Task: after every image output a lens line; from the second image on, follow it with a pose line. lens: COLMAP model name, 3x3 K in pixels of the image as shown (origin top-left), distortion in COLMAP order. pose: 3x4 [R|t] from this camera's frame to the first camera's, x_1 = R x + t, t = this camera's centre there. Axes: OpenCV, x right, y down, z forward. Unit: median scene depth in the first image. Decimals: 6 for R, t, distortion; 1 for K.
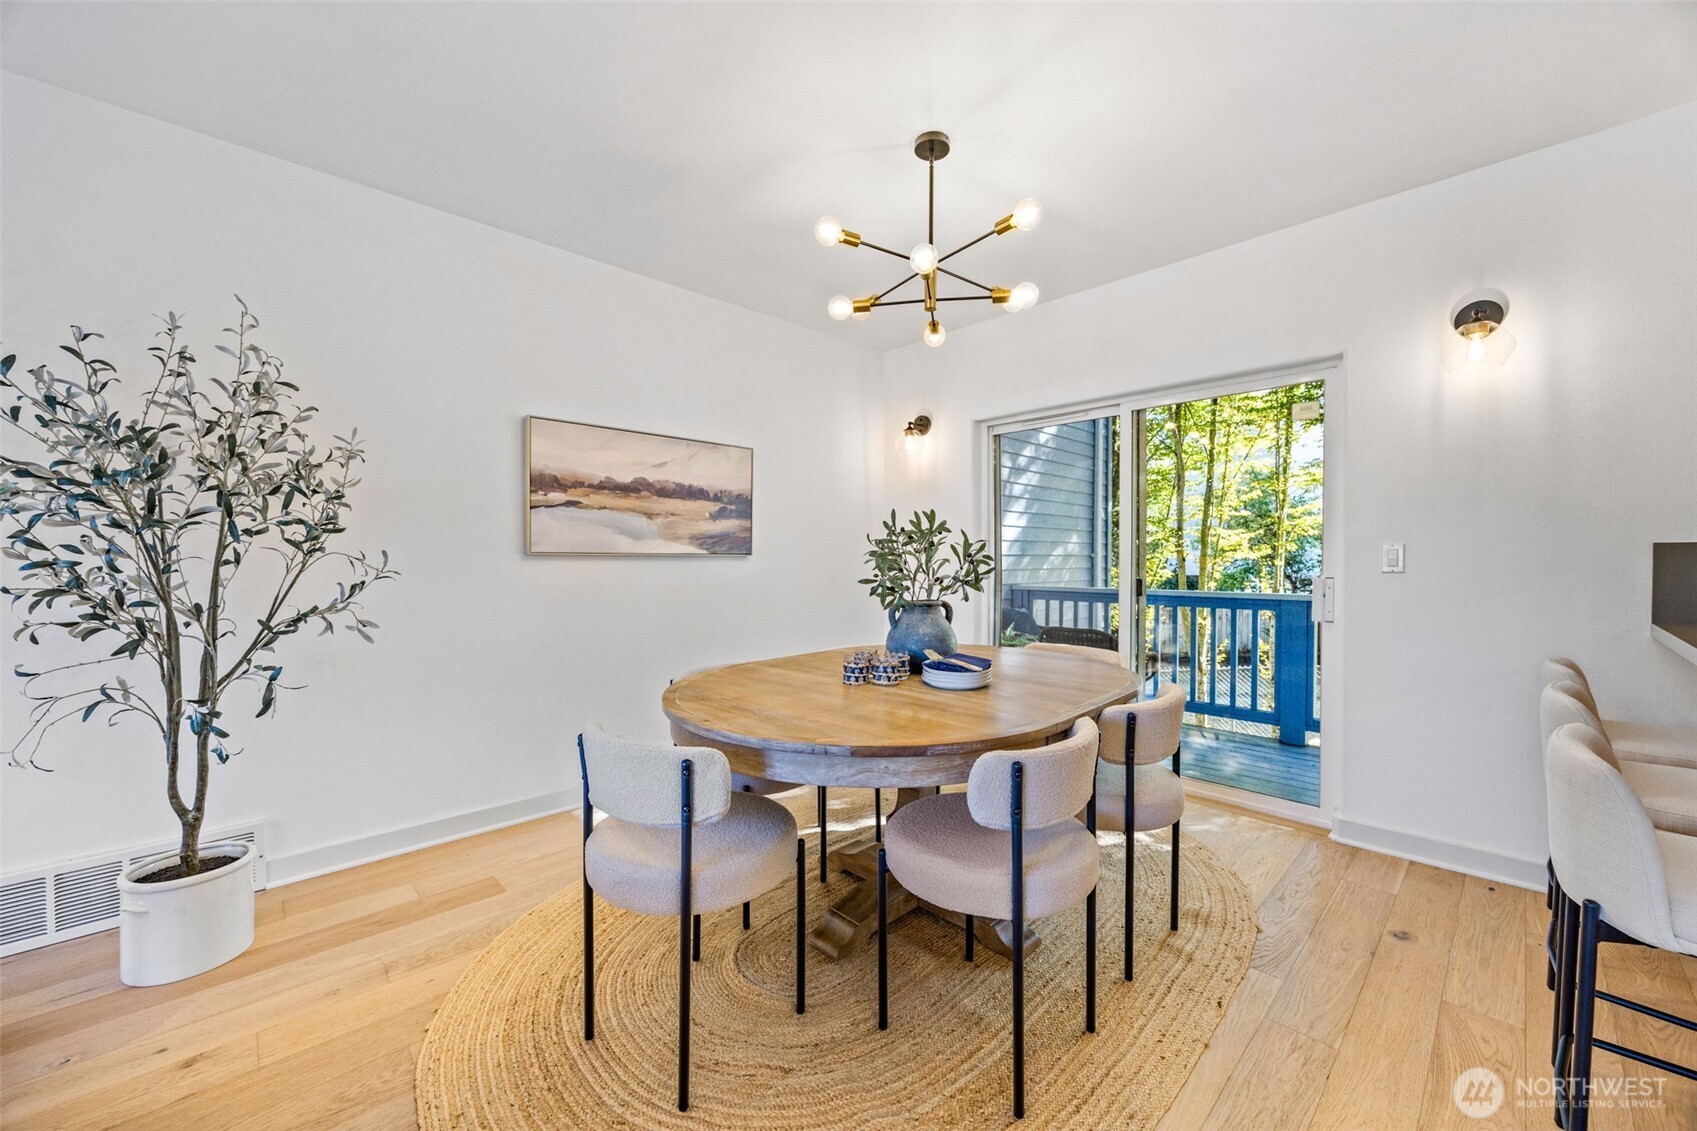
lens RADIAL K [[655.8, 0, 846.4], [0, 655.8, 561.8], [0, 0, 1]] dist [-0.001202, -0.000178]
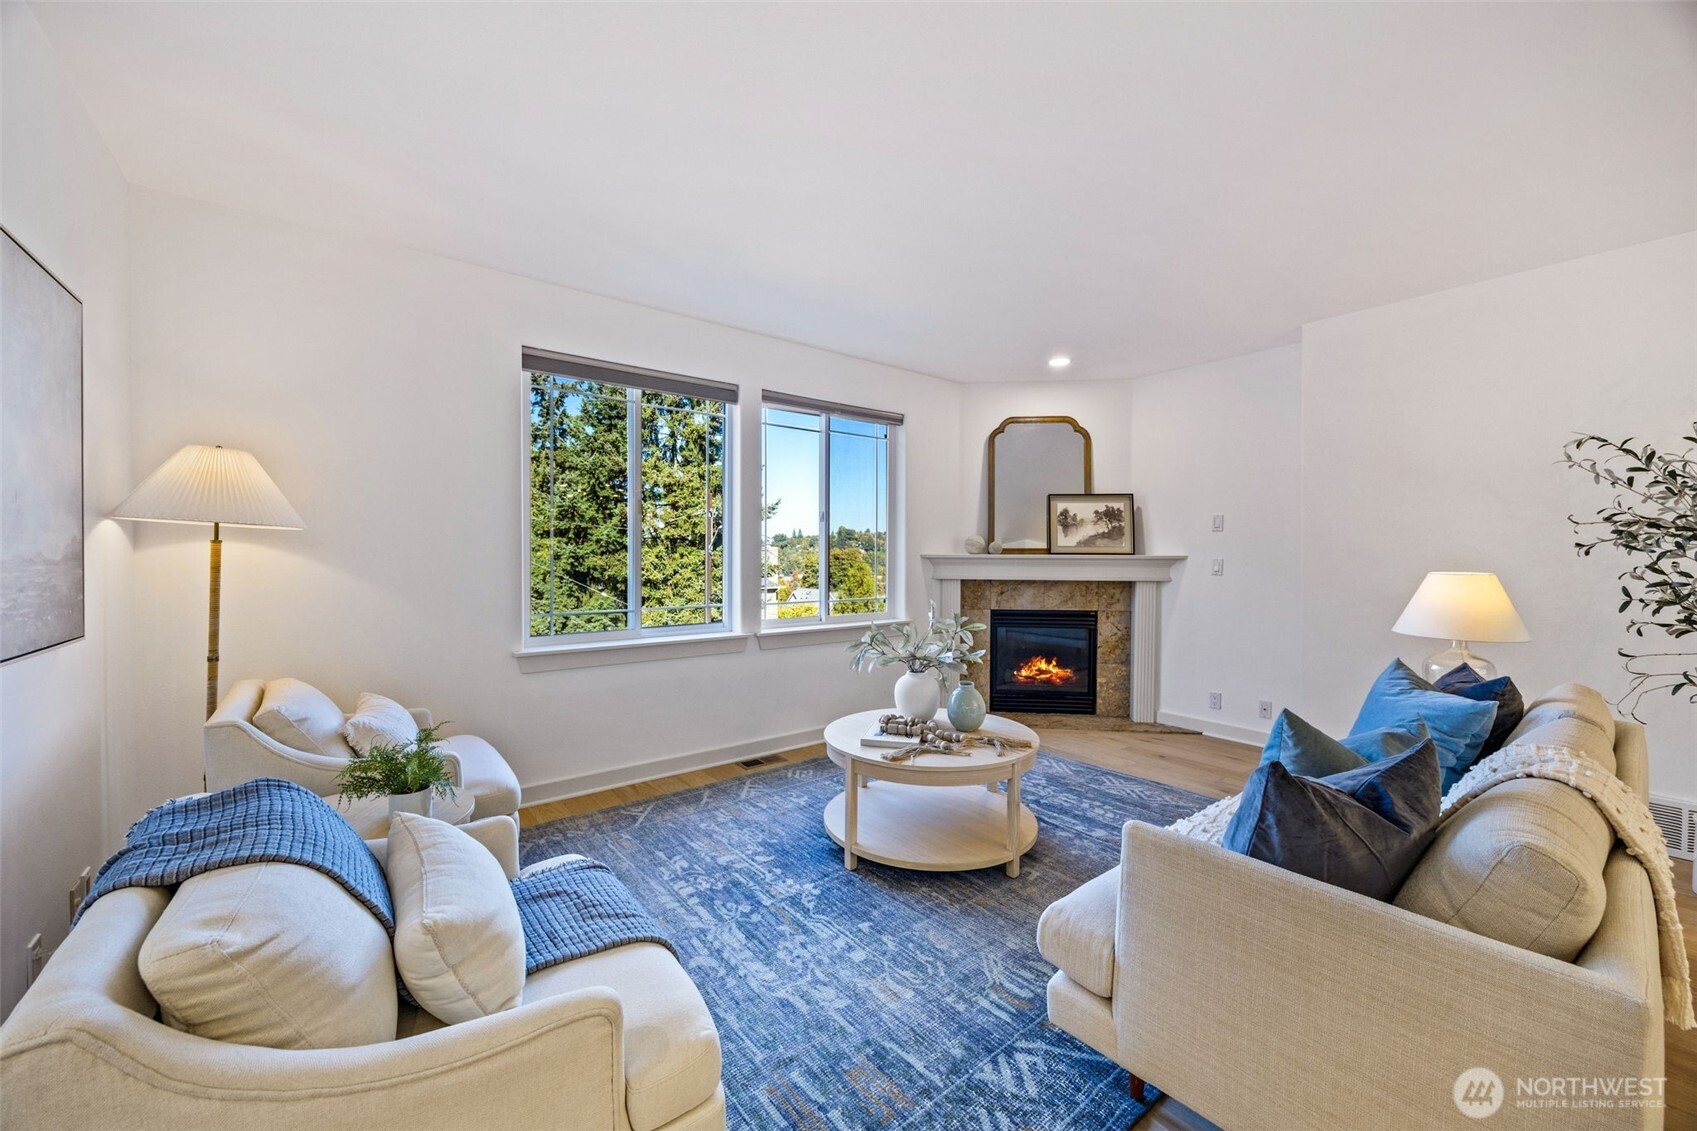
lens RADIAL K [[655.8, 0, 846.4], [0, 655.8, 561.8], [0, 0, 1]] dist [-0.001202, -0.000178]
pose [[-0.101352, 0.013265, -0.994762, 0.418254], [-0.011998, 0.999822, 0.014555, -0.042255], [0.994778, 0.013411, -0.101175, -0.642215]]
